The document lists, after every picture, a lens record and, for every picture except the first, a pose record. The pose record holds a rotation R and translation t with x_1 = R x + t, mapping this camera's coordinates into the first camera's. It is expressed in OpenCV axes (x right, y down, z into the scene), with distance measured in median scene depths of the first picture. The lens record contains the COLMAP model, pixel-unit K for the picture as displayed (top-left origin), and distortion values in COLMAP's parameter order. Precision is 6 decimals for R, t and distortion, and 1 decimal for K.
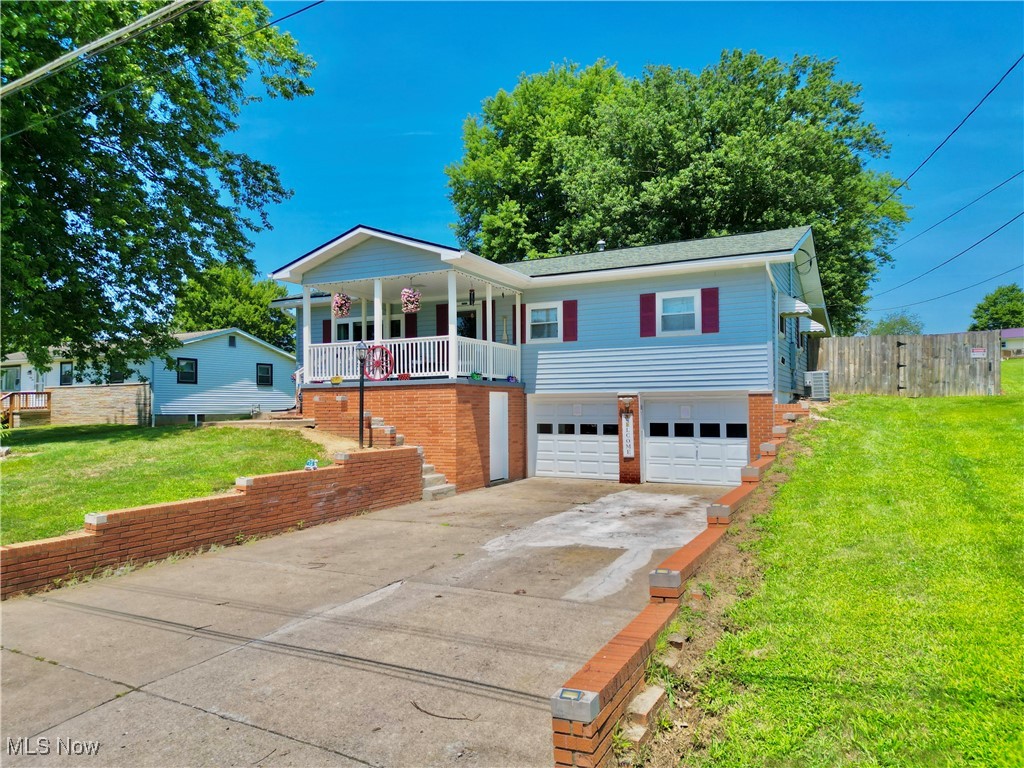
lens RADIAL K [[731.1, 0, 511.3], [0, 731.1, 385.3], [0, 0, 1]] dist [0.028179, -0.001976]
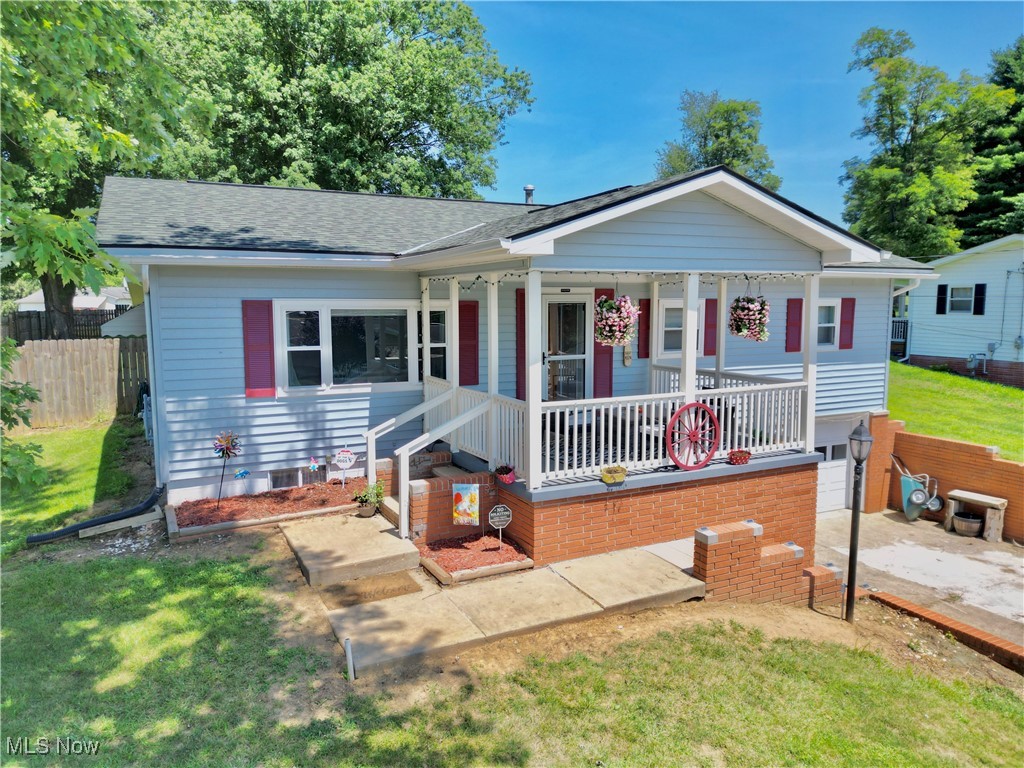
lens RADIAL K [[731.1, 0, 512.0], [0, 731.1, 385.2], [0, 0, 1]] dist [0.028179, -0.001976]
pose [[0.604961, -0.083299, 0.791886, -0.673571], [-0.021030, 0.992495, 0.120467, -0.126861], [-0.795977, -0.089531, 0.598669, 0.787007]]
